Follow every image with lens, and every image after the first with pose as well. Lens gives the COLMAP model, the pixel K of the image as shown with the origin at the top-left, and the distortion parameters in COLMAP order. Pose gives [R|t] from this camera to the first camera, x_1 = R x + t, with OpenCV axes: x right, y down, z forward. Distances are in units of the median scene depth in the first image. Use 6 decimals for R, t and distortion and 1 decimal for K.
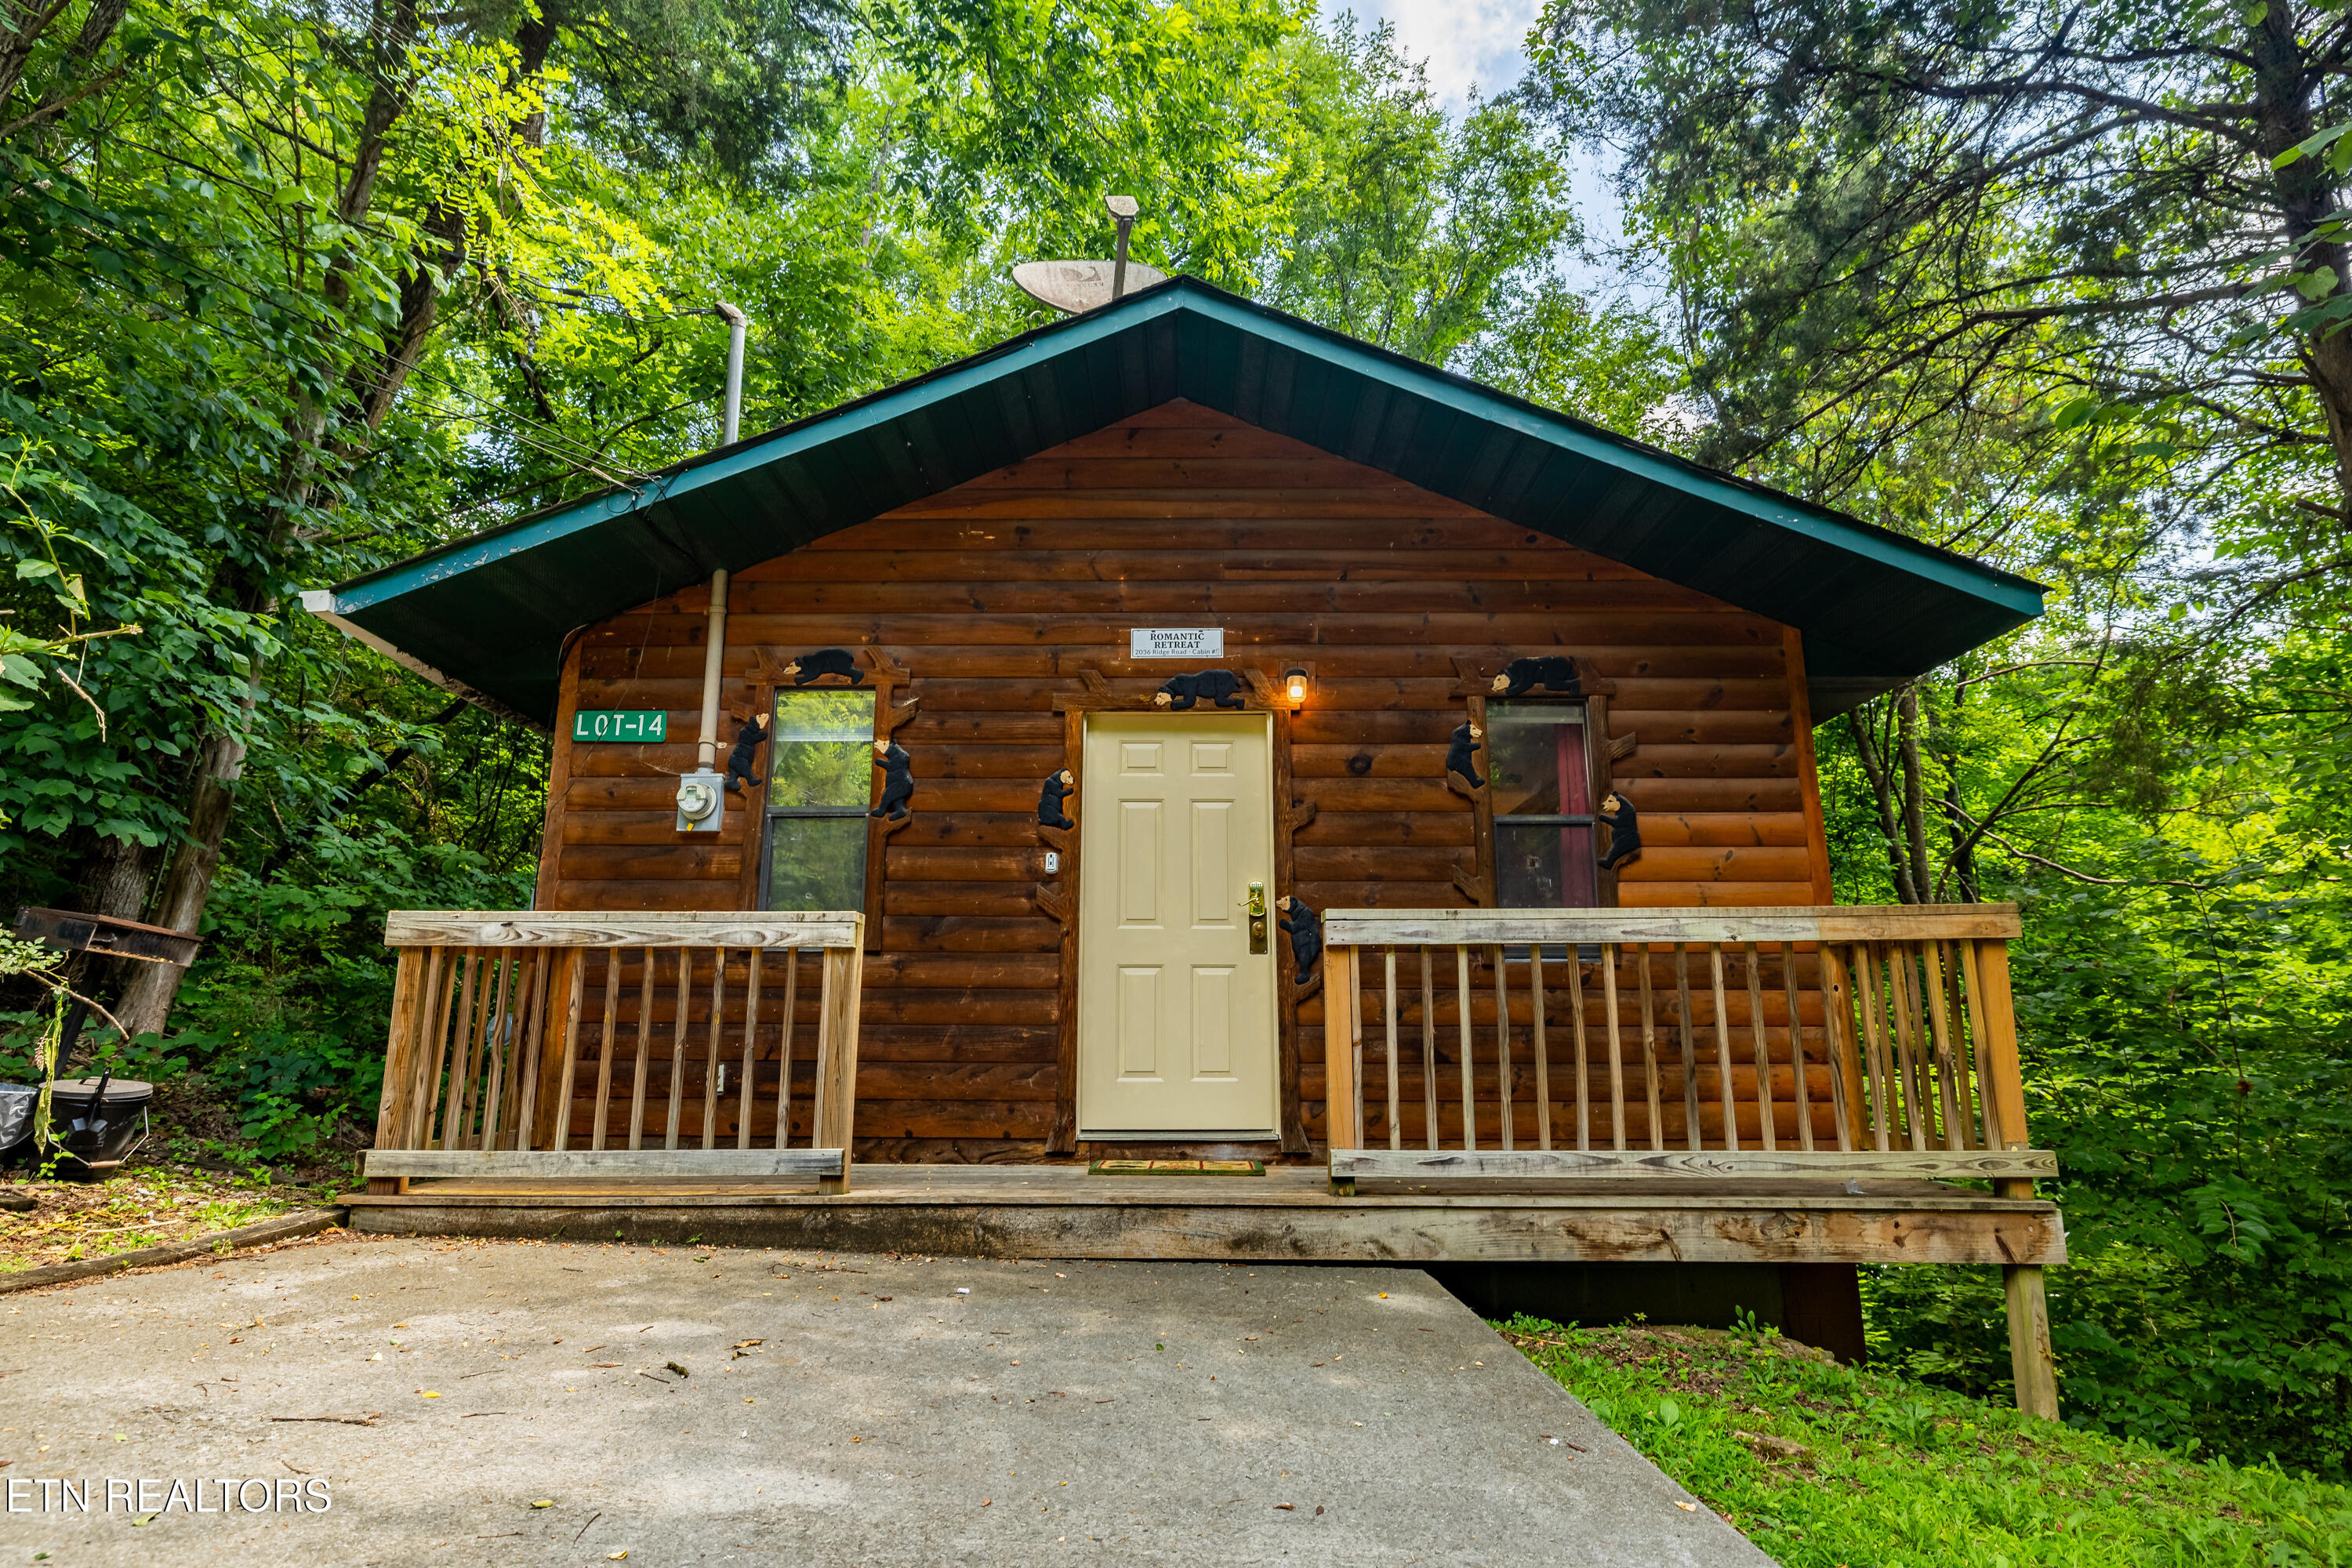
lens RADIAL K [[1215.2, 0, 1165.3], [0, 1215.2, 780.5], [0, 0, 1]] dist [0.000244, -0.001233]
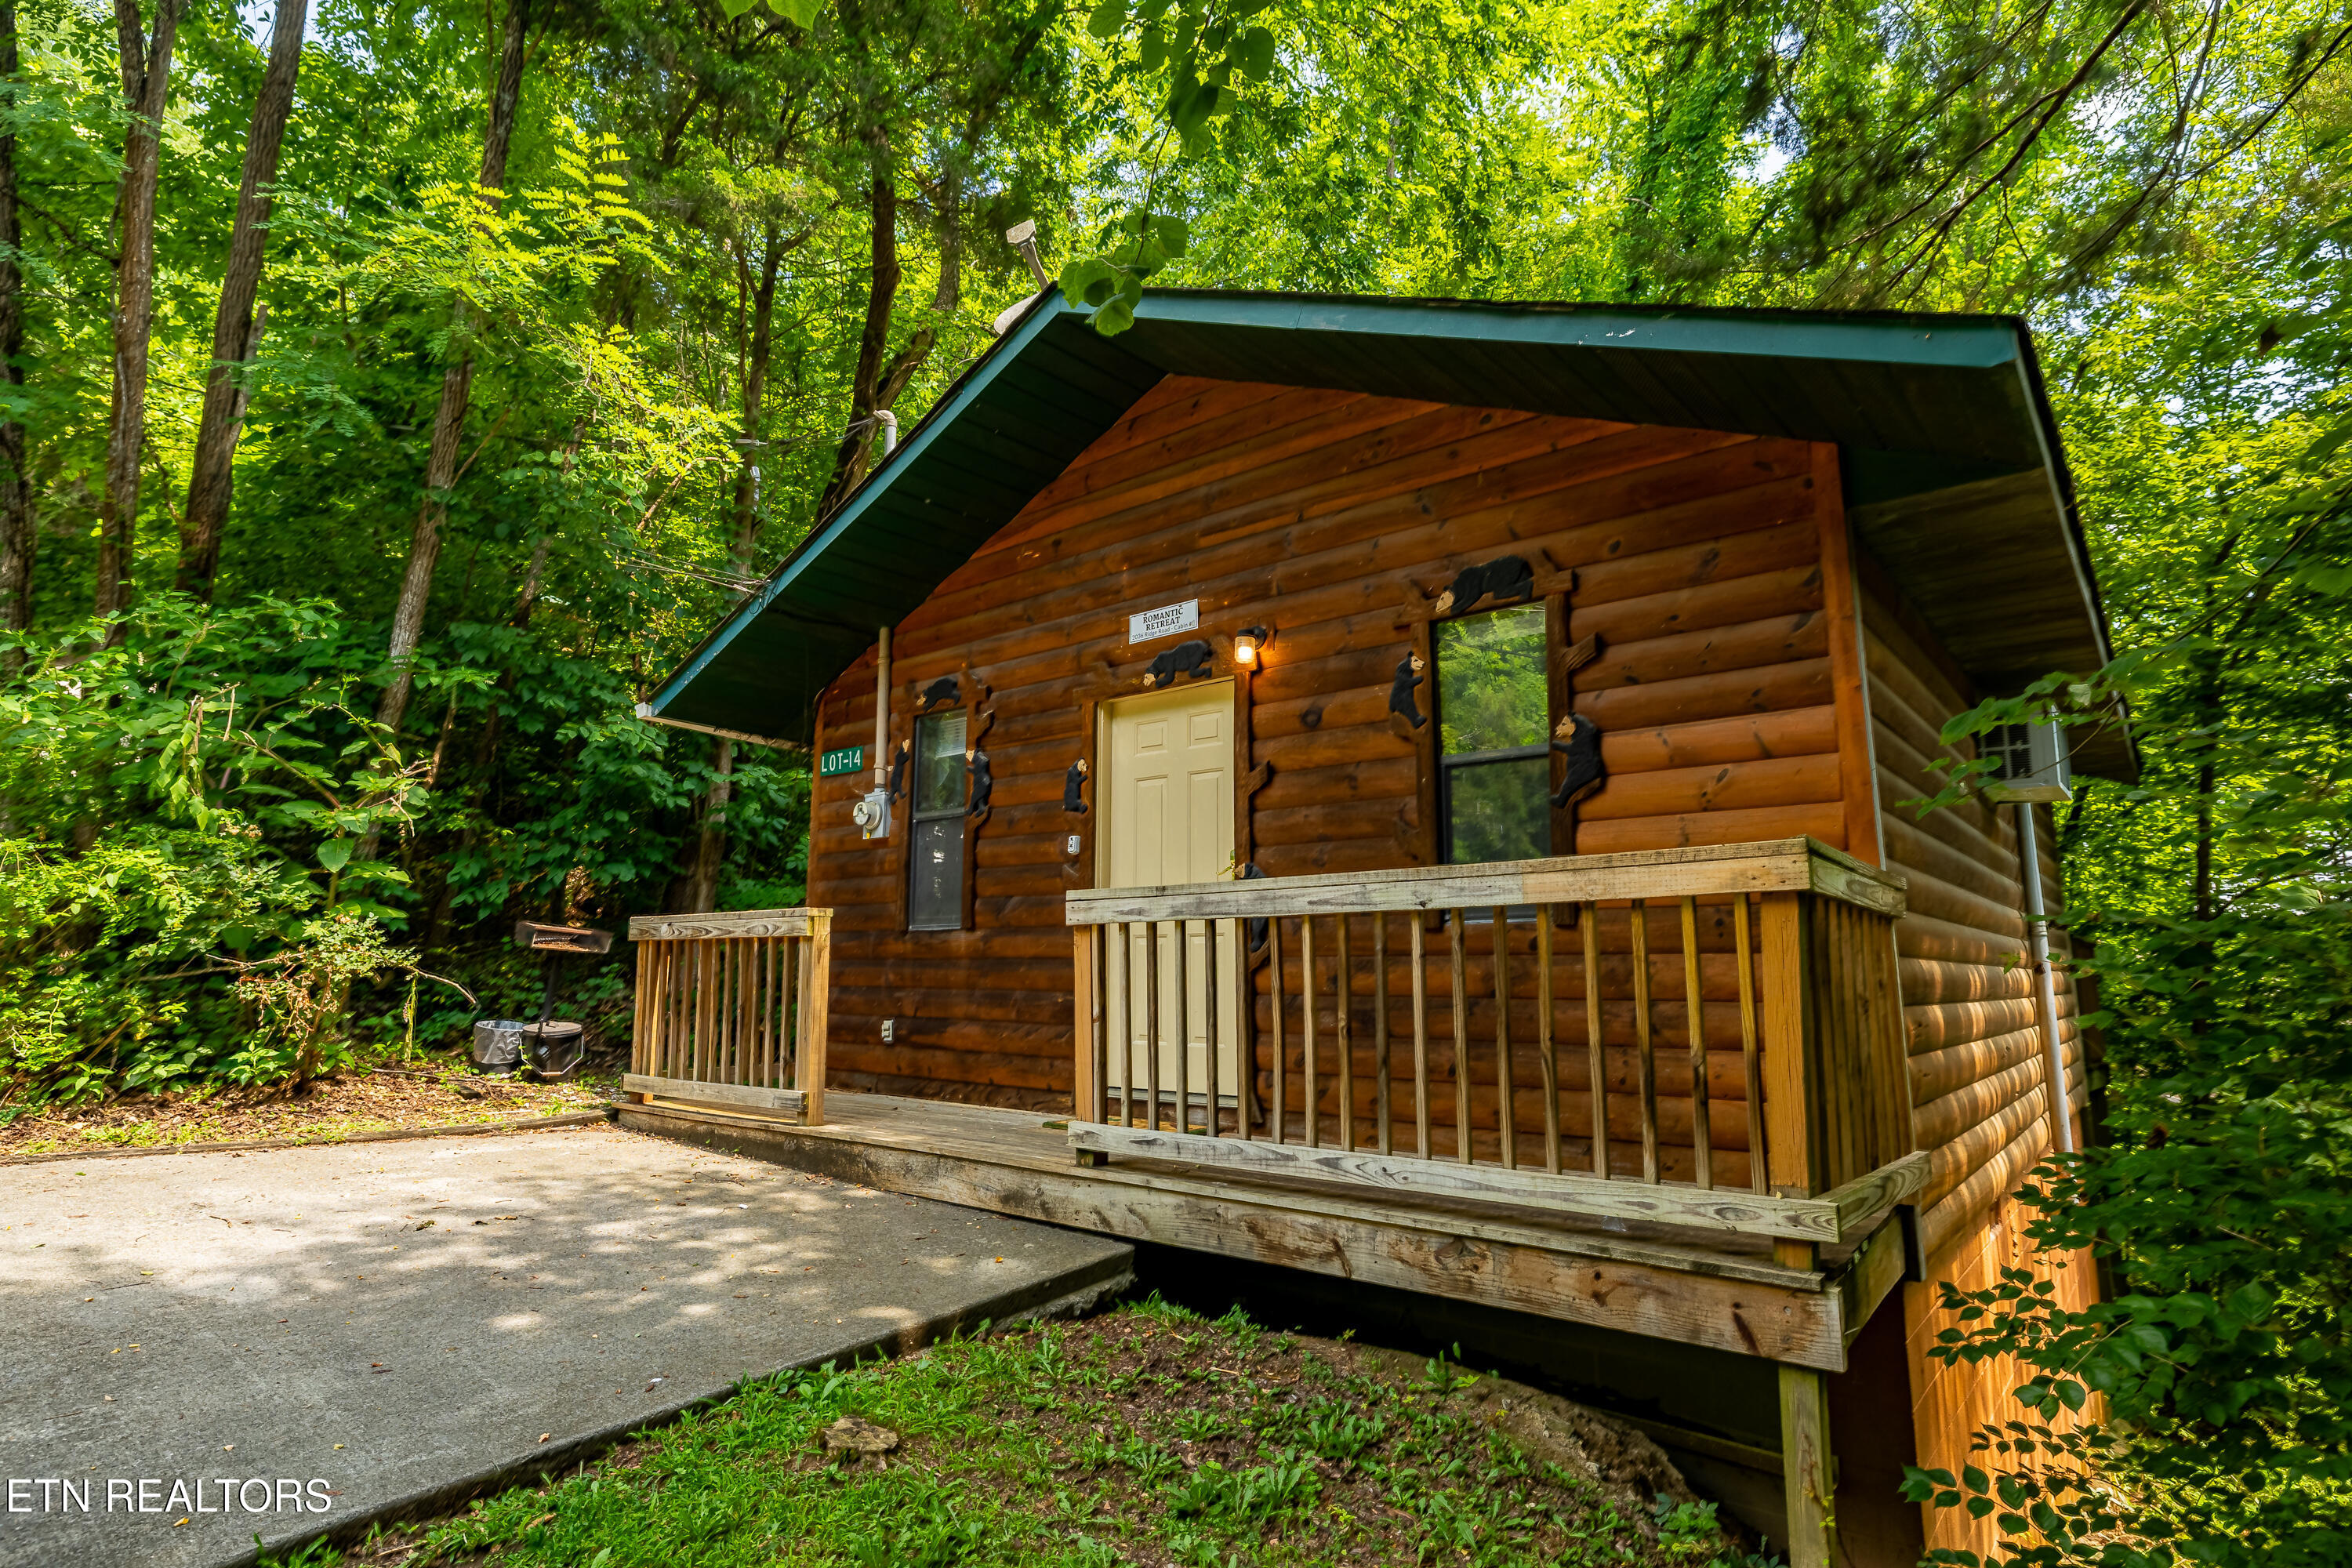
lens RADIAL K [[1215.2, 0, 1170.6], [0, 1215.2, 782.7], [0, 0, 1]] dist [0.000244, -0.001233]
pose [[0.774376, -0.097804, -0.625122, 0.696839], [0.132548, 0.991135, 0.009126, 0.013908], [0.618687, -0.089926, 0.780474, 0.208651]]
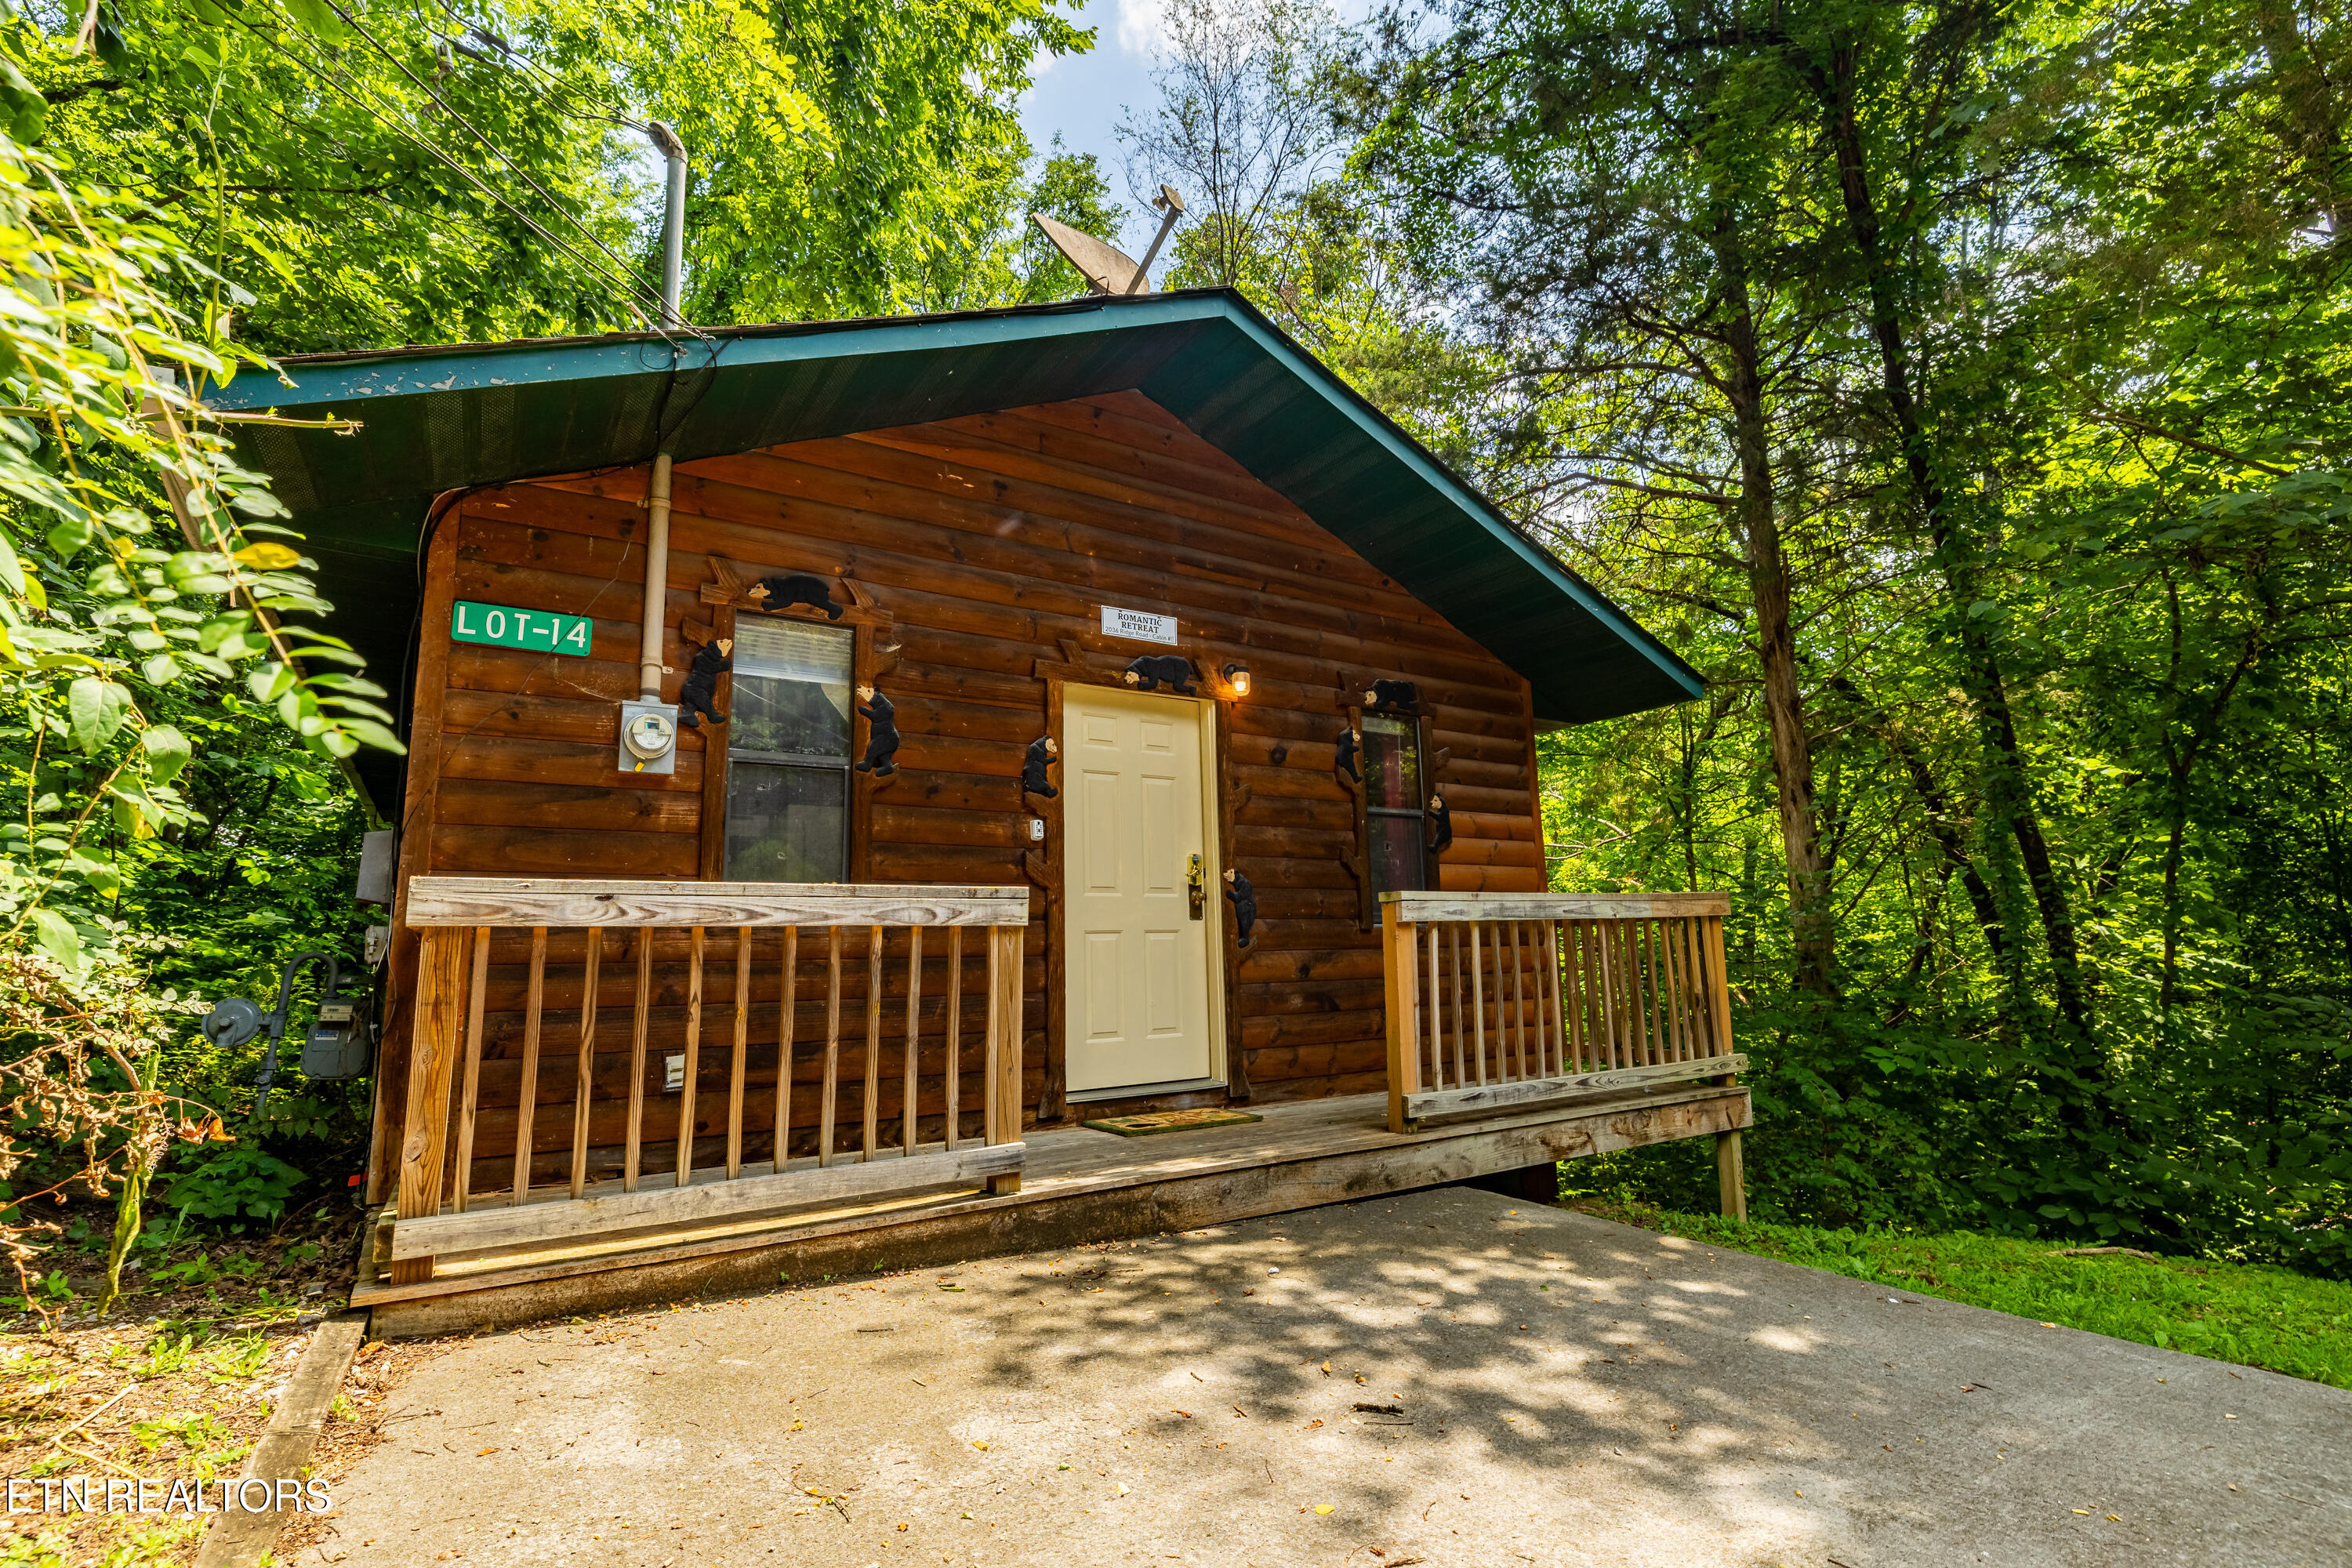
lens RADIAL K [[1078.8, 0, 1167.7], [0, 1078.8, 777.2], [0, 0, 1]] dist [-0.001139, 0.000383]
pose [[0.837348, 0.068778, 0.542326, -0.508705], [-0.091221, 0.995724, 0.014566, 0.001970], [-0.539006, -0.061668, 0.840042, 0.209387]]
